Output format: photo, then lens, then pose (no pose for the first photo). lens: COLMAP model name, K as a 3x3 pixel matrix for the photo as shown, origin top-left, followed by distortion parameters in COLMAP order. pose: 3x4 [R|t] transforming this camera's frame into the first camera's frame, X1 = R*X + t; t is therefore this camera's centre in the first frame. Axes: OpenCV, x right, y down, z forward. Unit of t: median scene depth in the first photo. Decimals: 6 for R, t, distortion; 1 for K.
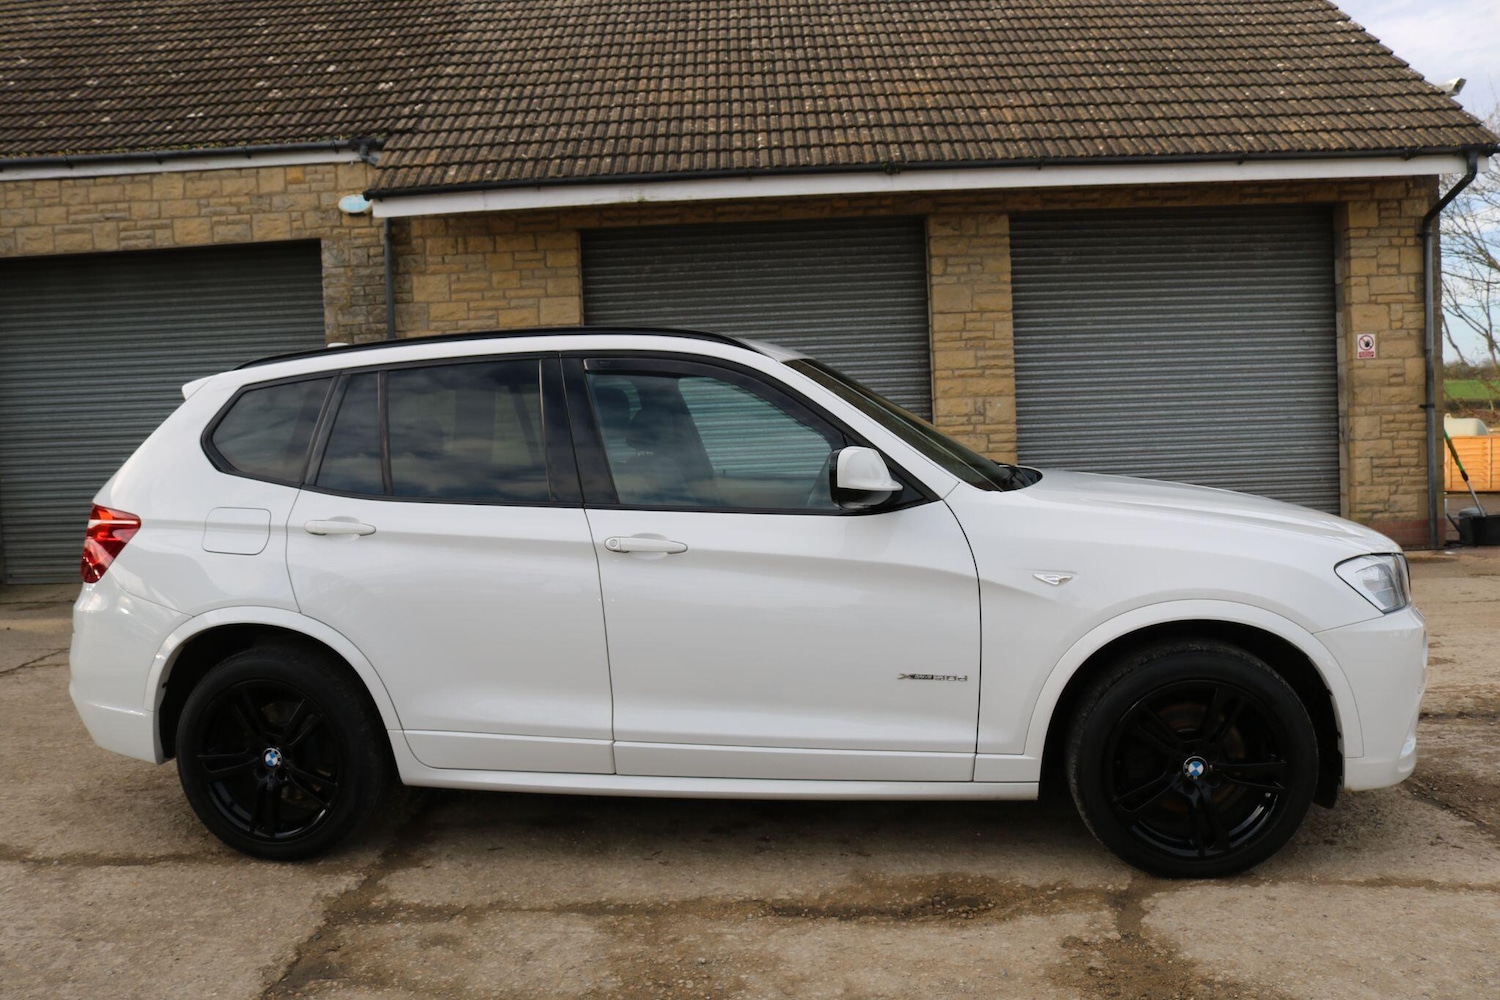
lens RADIAL K [[1241.0, 0, 751.7], [0, 1241.0, 496.7], [0, 0, 1]] dist [-0.158944, 0.127379]
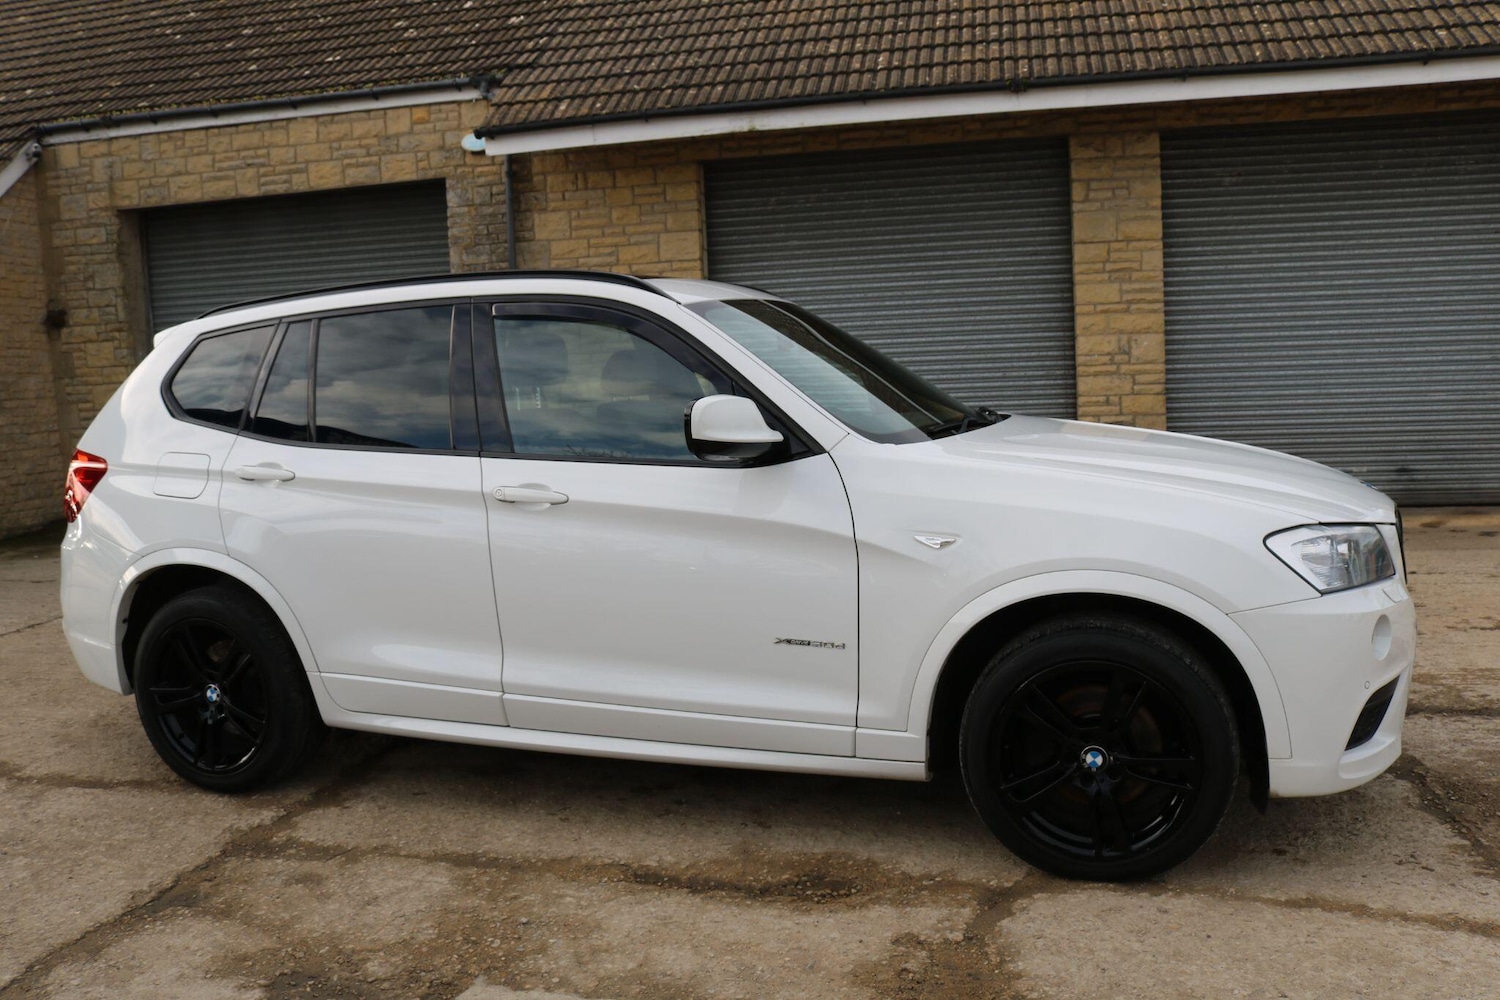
lens RADIAL K [[1288.8, 0, 750.0], [0, 1288.8, 500.0], [0, 0, 1]] dist [-0.156711, 0.131329]
pose [[0.979953, 0.018760, -0.198345, 0.103087], [-0.008749, 0.998648, 0.051232, -0.003873], [0.199038, -0.048469, 0.978793, 0.015953]]
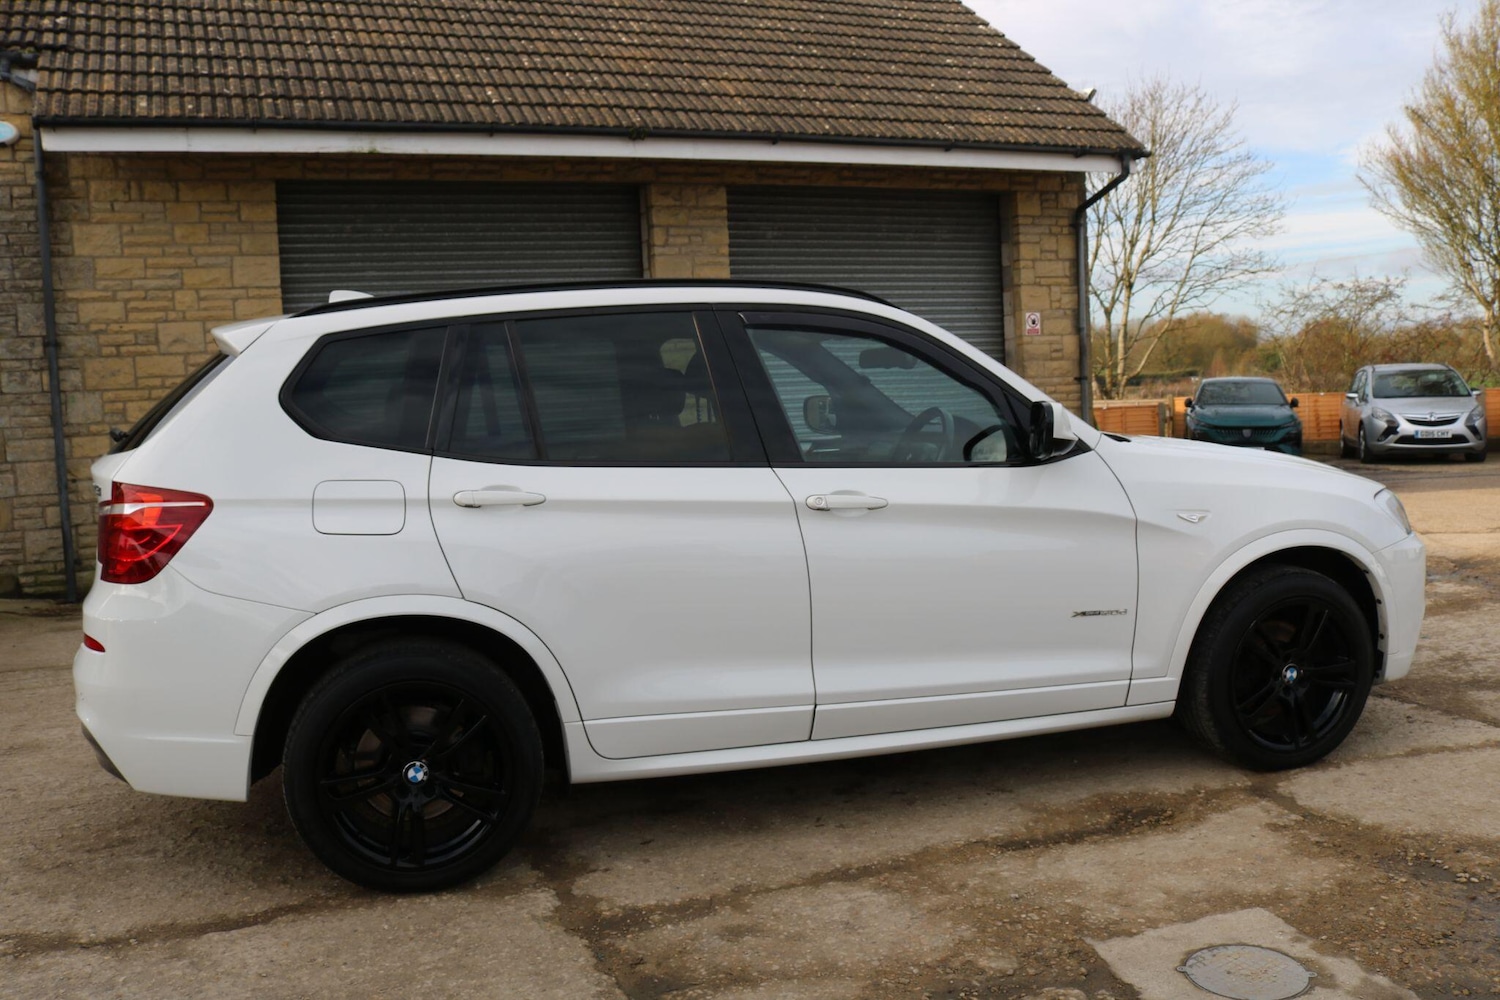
lens RADIAL K [[1288.8, 0, 750.0], [0, 1288.8, 500.0], [0, 0, 1]] dist [-0.156711, 0.131329]
pose [[0.913605, -0.035343, 0.405063, -0.206010], [0.030028, 0.999359, 0.019468, 0.005496], [-0.405492, -0.005623, 0.914081, 0.034748]]
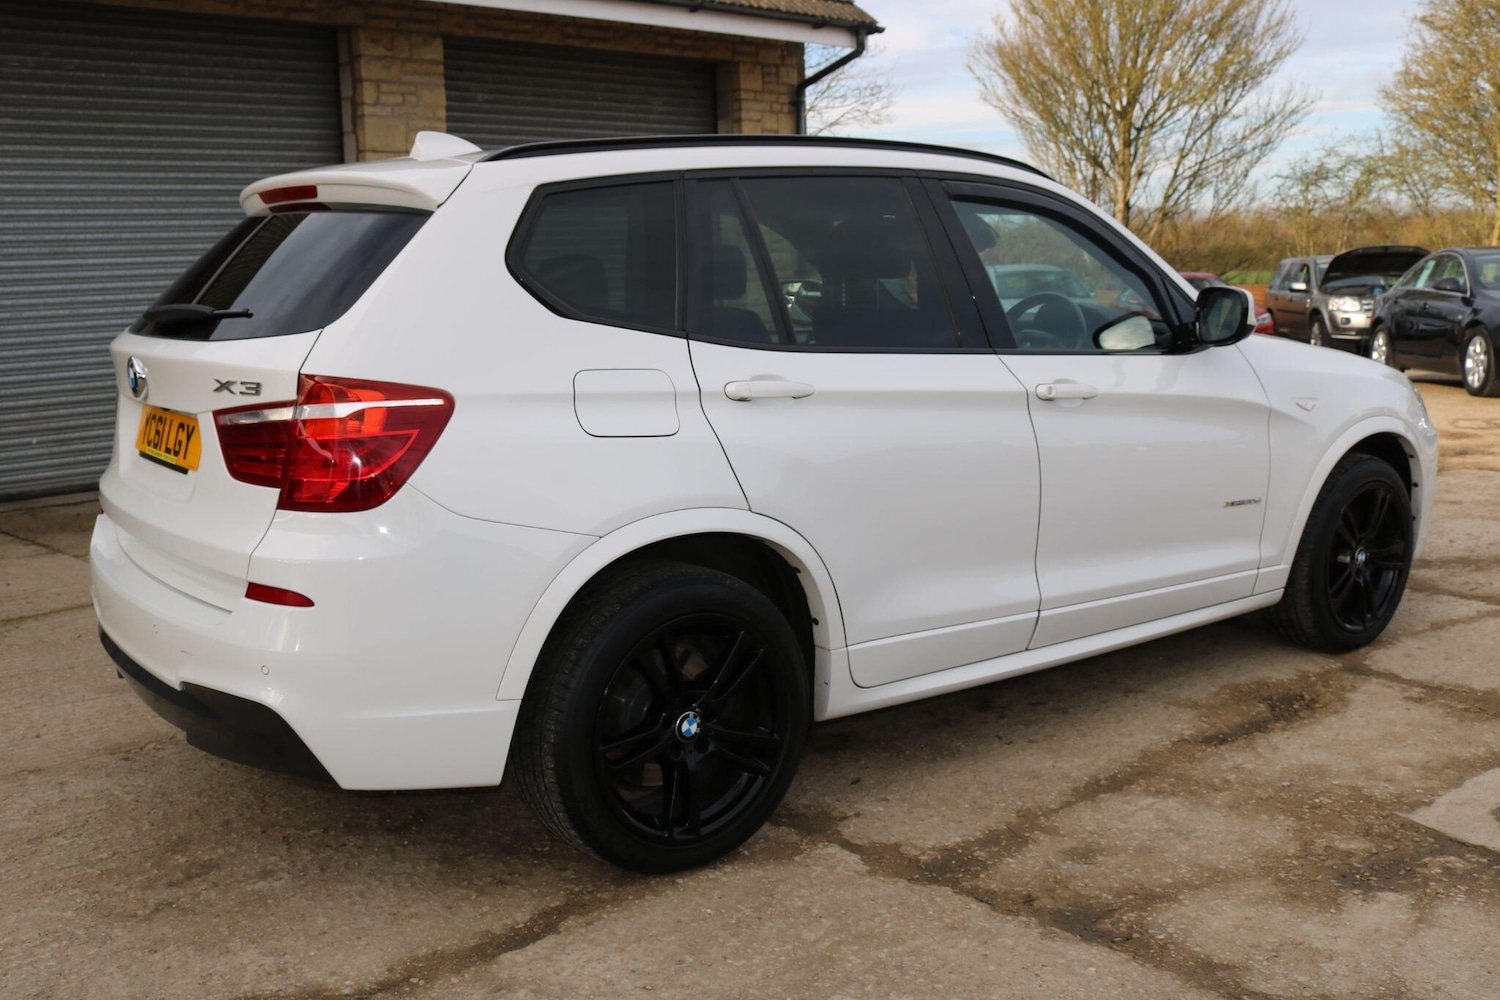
lens RADIAL K [[1451.6, 0, 750.0], [0, 1451.6, 500.0], [0, 0, 1]] dist [-0.138190, 0.124360]
pose [[0.702288, -0.093016, 0.705790, -0.365283], [0.039744, 0.995004, 0.091584, 0.004289], [-0.710783, -0.036268, 0.702476, 0.149947]]
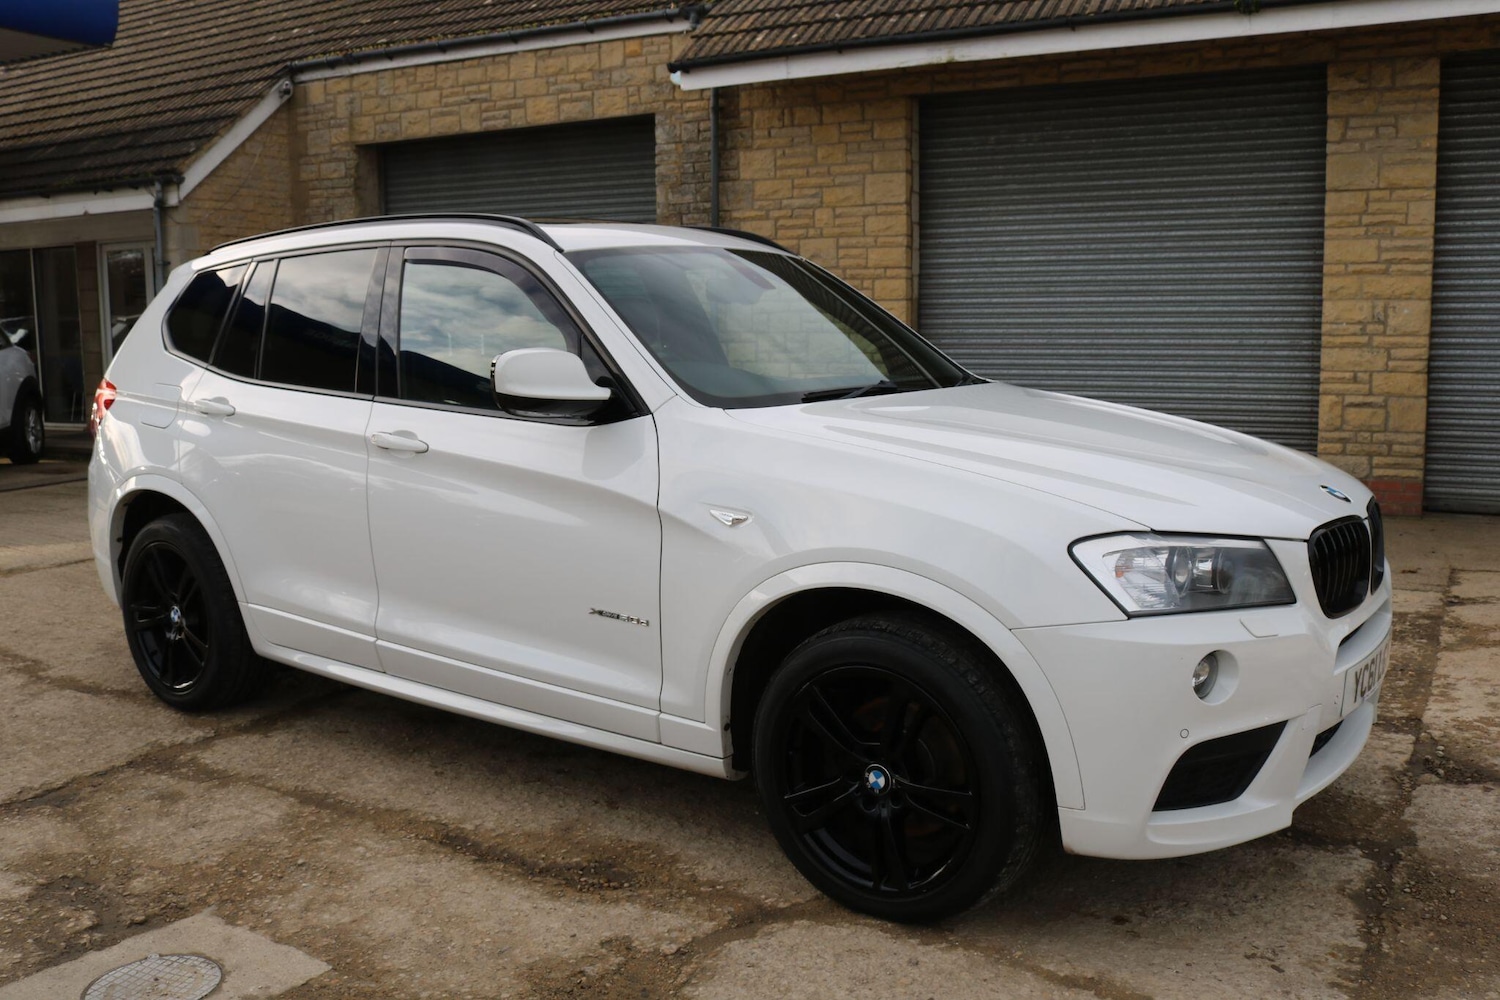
lens RADIAL K [[1372.8, 0, 741.1], [0, 1372.8, 499.8], [0, 0, 1]] dist [-0.147049, 0.127520]
pose [[0.881465, 0.091319, -0.463335, 0.233426], [-0.055287, 0.994334, 0.090795, -0.010057], [0.469001, -0.054416, 0.881519, 0.067118]]
